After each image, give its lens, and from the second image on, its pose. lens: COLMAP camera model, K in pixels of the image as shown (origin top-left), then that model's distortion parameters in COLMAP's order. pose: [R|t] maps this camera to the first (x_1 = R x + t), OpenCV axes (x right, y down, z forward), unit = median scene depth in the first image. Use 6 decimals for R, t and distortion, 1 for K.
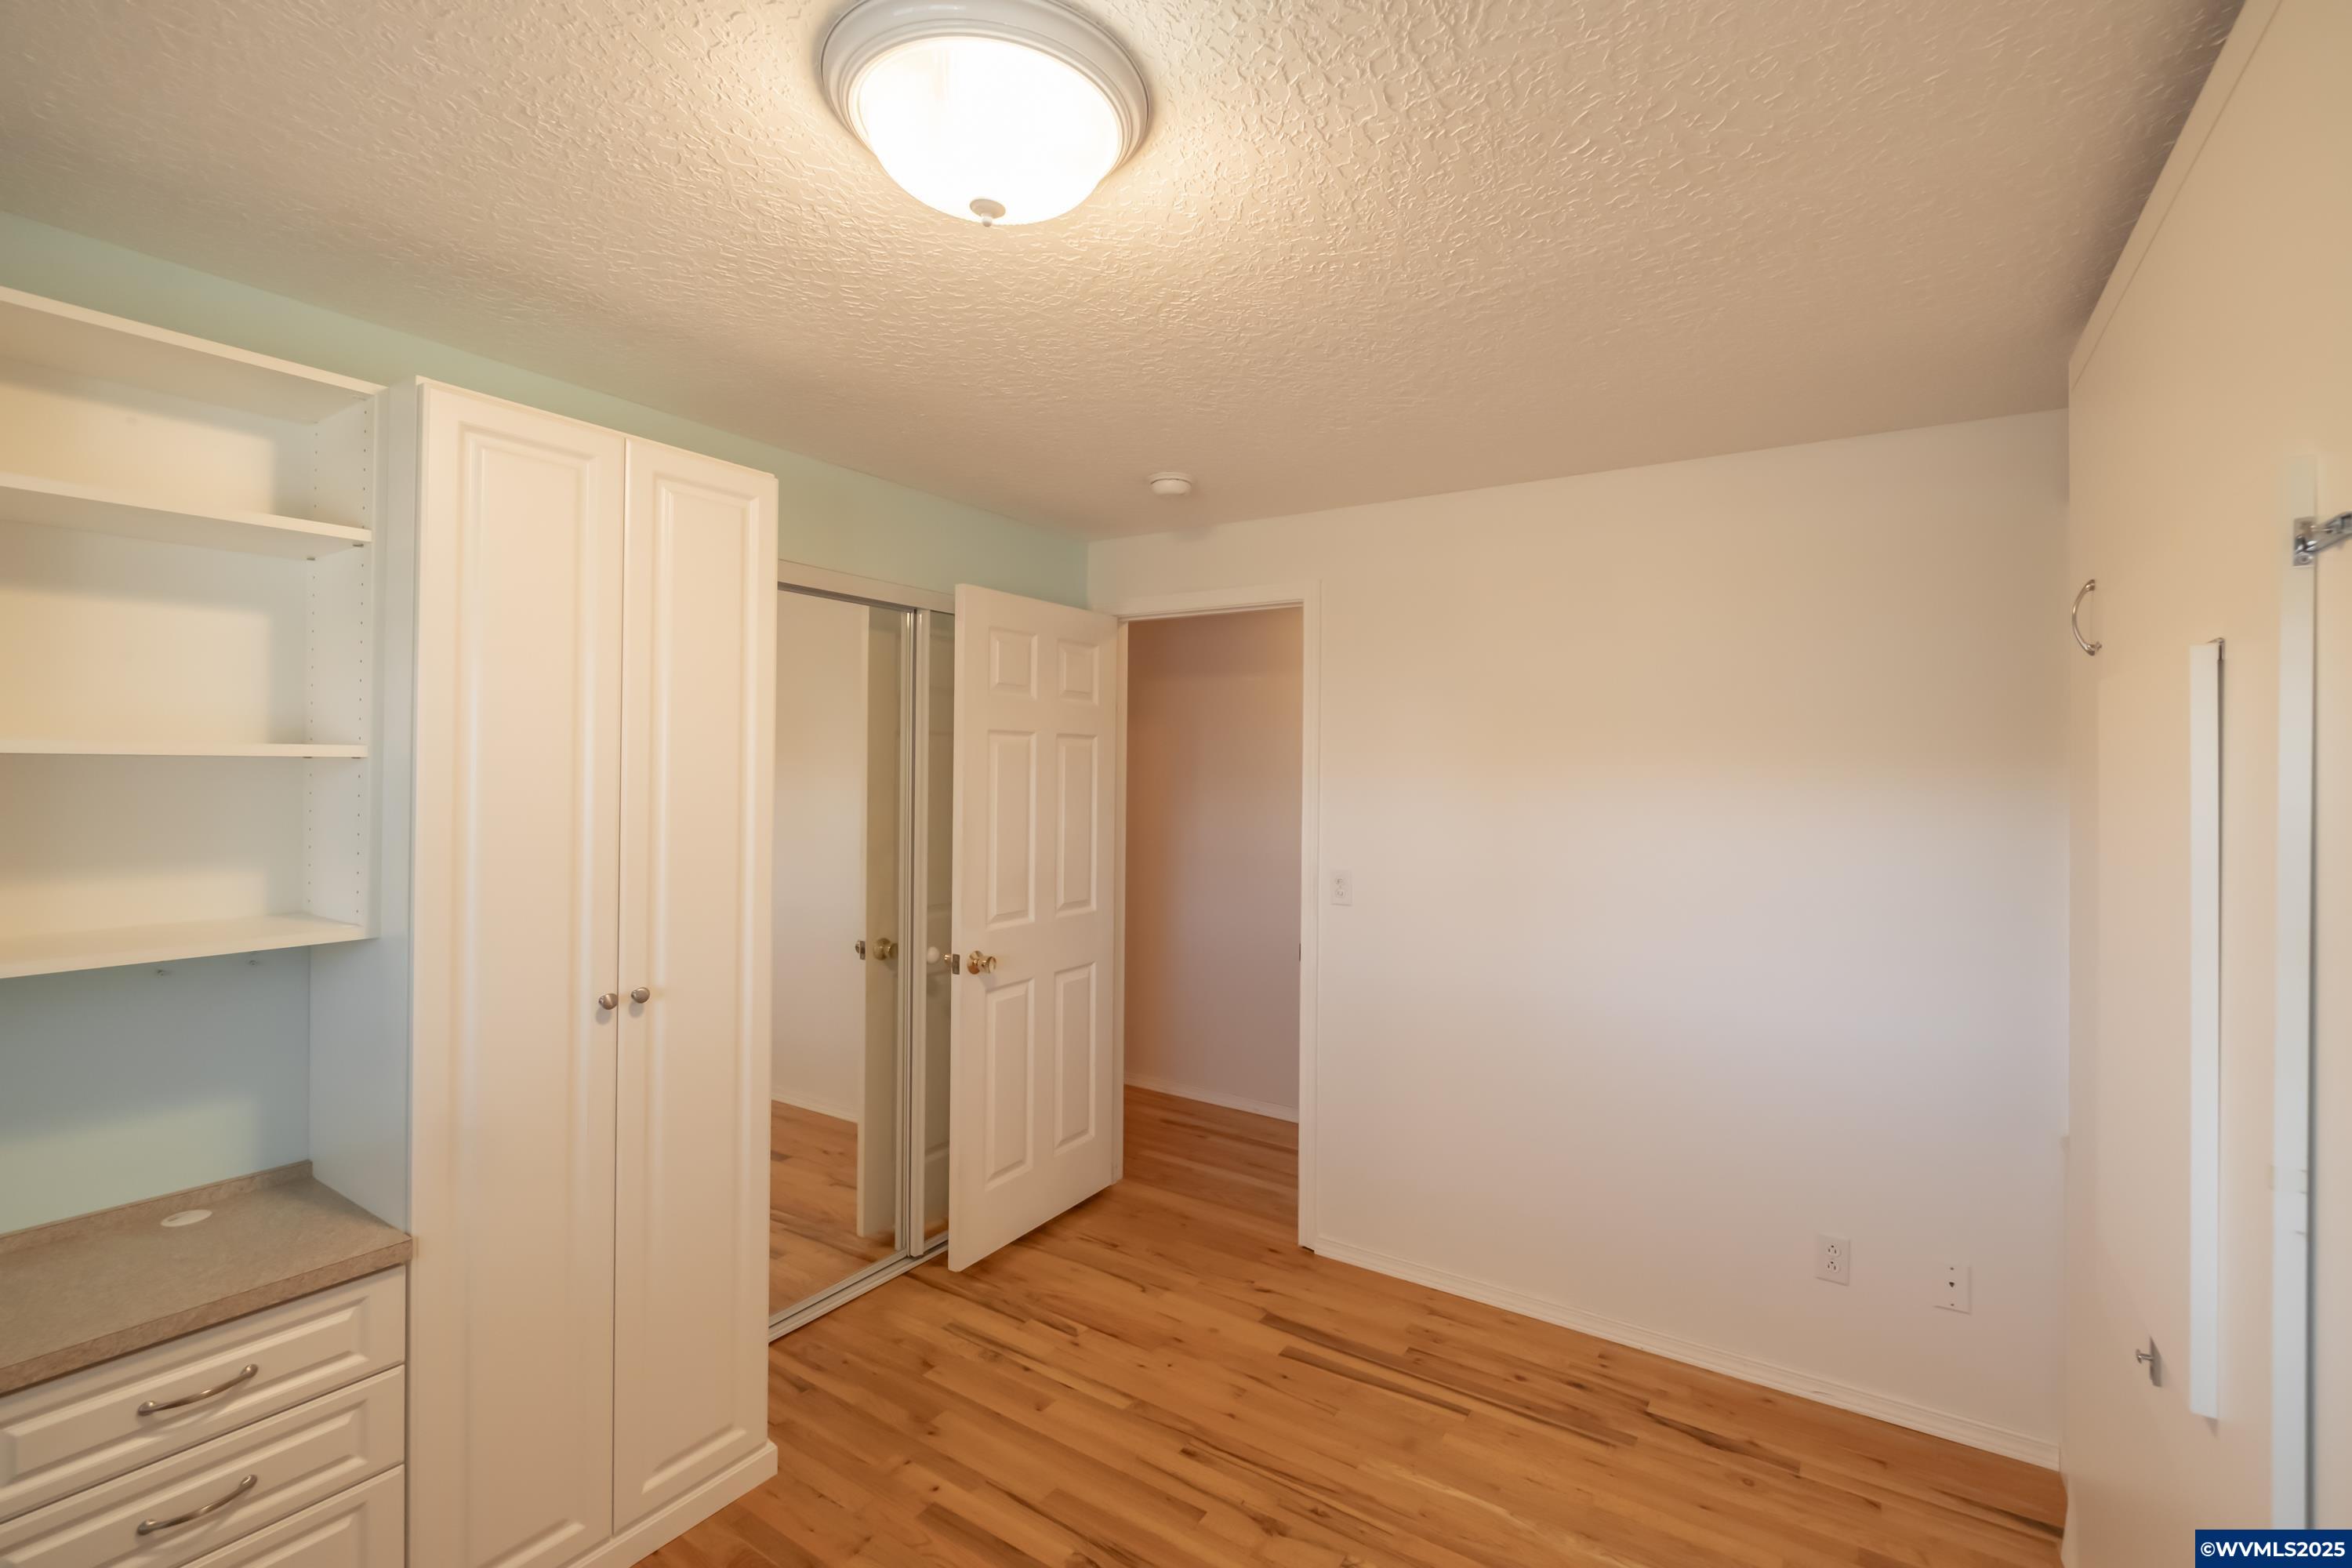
lens RADIAL K [[1036.3, 0, 1180.4], [0, 1036.3, 778.6], [0, 0, 1]] dist [0.000653, -0.002629]
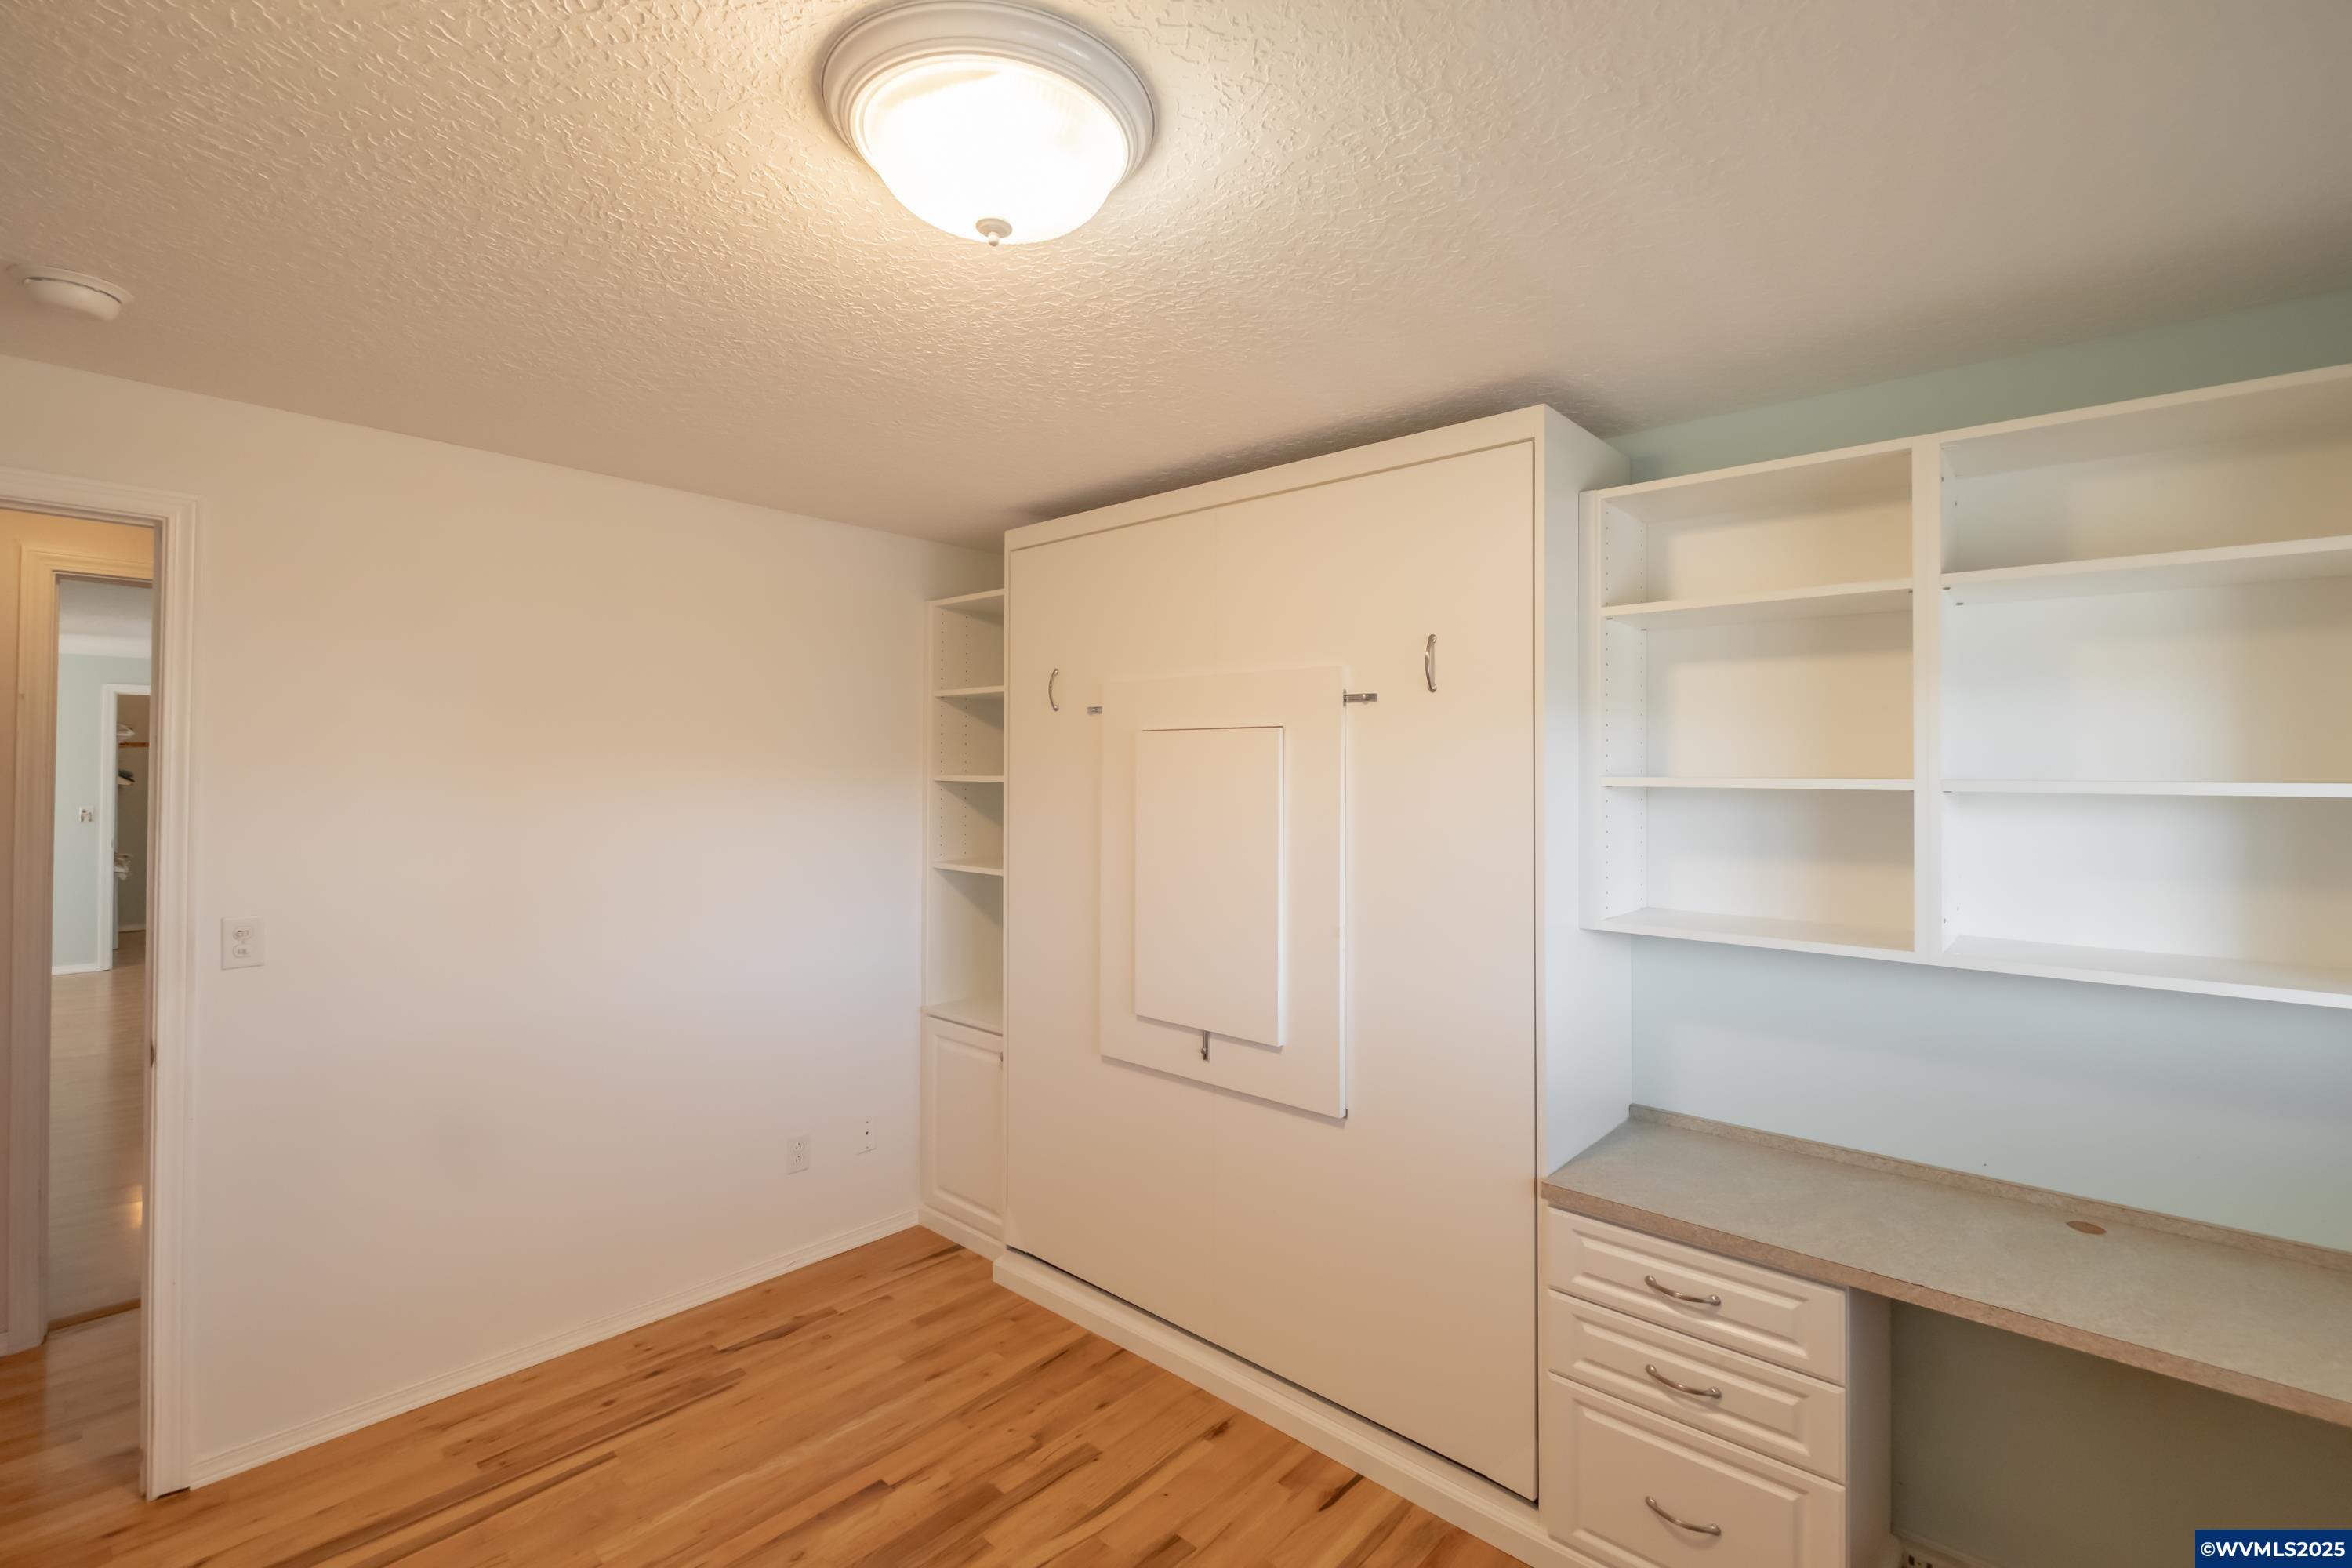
lens RADIAL K [[1036.3, 0, 1194.8], [0, 1036.3, 778.9], [0, 0, 1]] dist [0.000653, -0.002629]
pose [[0.150961, -0.017694, 0.988381, -0.564401], [0.002264, 0.999843, 0.017553, -0.021809], [-0.988537, -0.000412, 0.150977, 0.329152]]
